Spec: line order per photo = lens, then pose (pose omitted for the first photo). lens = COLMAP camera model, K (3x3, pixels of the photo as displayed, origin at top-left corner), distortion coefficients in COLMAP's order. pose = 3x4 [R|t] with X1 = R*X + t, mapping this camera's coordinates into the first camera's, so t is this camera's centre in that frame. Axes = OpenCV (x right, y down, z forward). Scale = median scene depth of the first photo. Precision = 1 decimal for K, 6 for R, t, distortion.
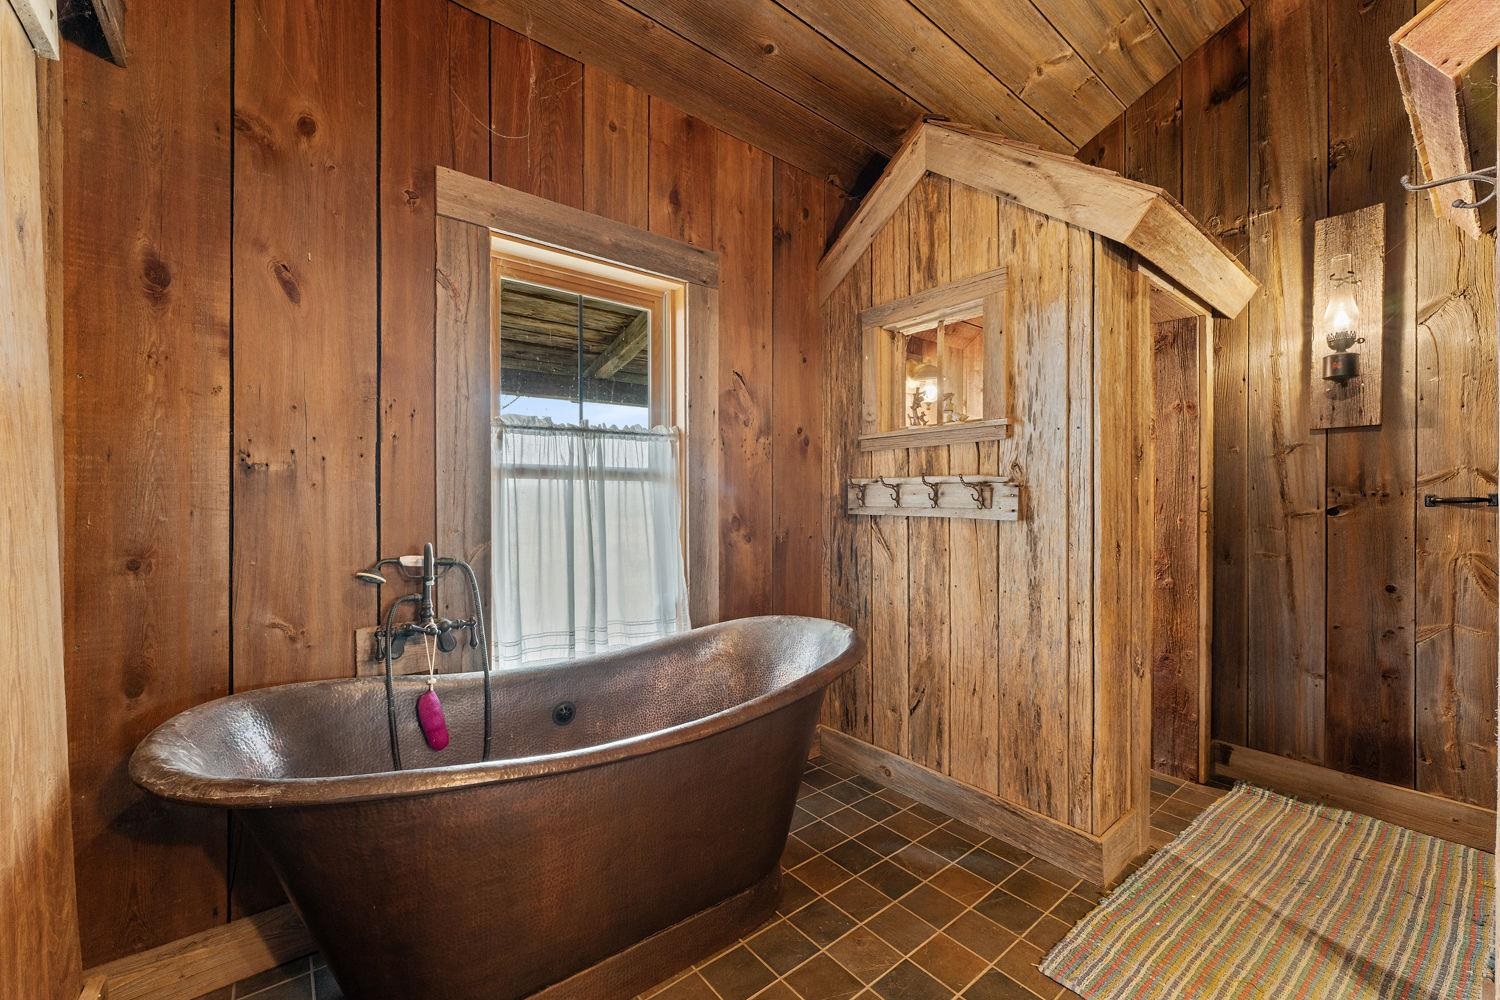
lens RADIAL K [[603.4, 0, 750.4], [0, 603.4, 502.1], [0, 0, 1]] dist [-0.002675, -0.000264]
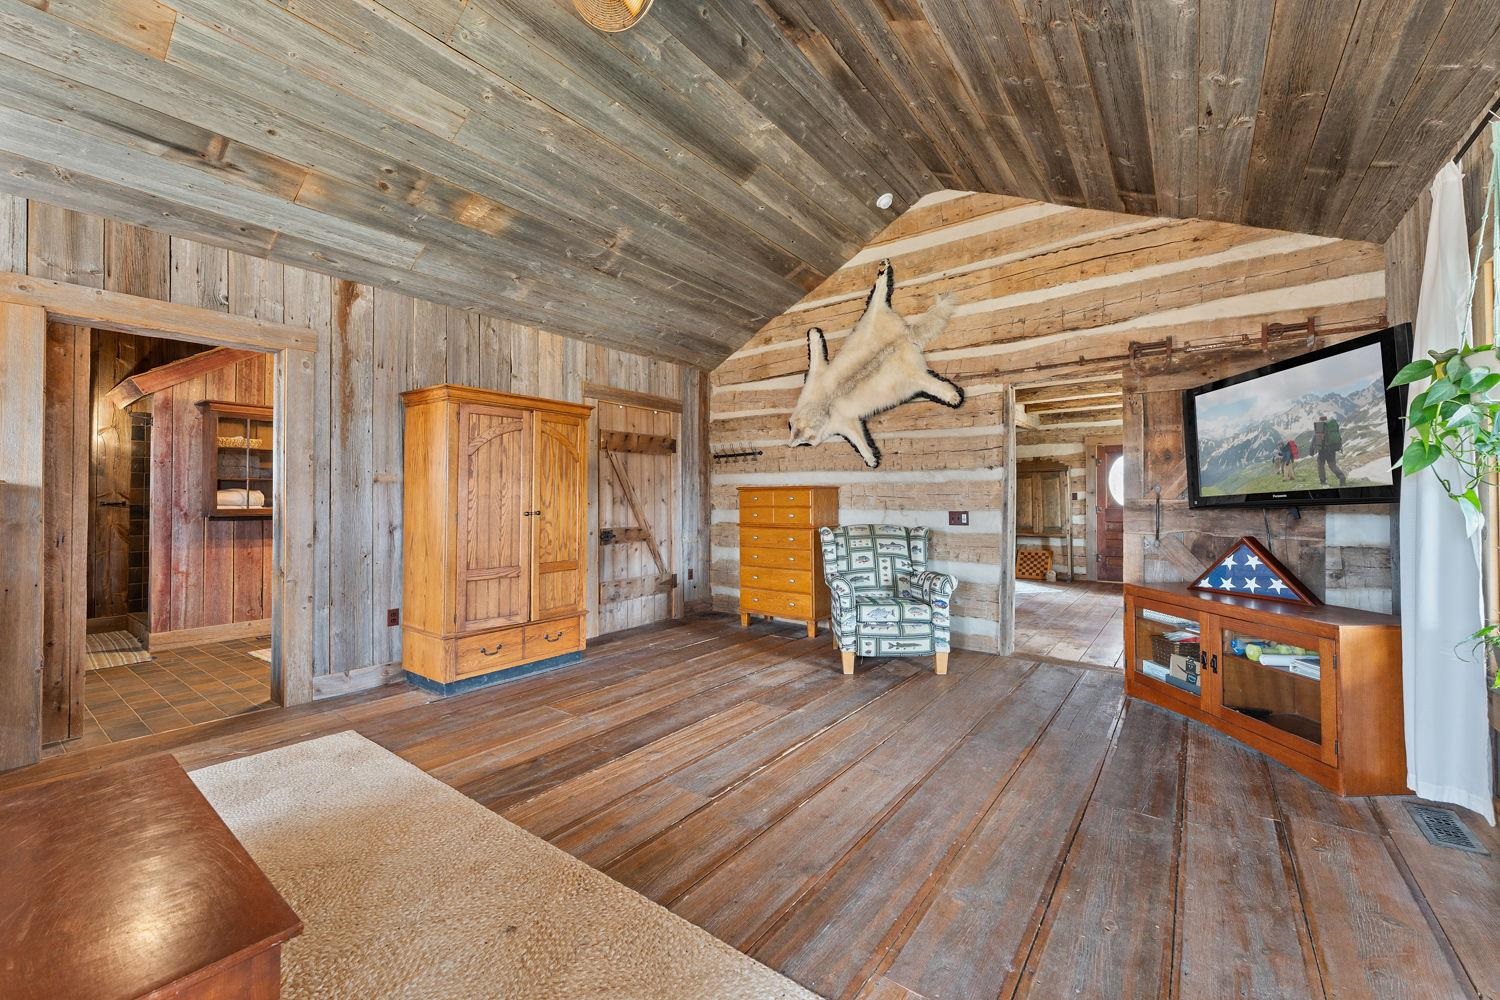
lens RADIAL K [[603.4, 0, 748.3], [0, 603.4, 497.0], [0, 0, 1]] dist [-0.002675, -0.000264]
pose [[-0.254109, 0.008368, 0.967139, -2.109328], [-0.003913, 0.999945, -0.009680, -0.018883], [-0.967168, -0.006244, -0.254062, -1.049072]]
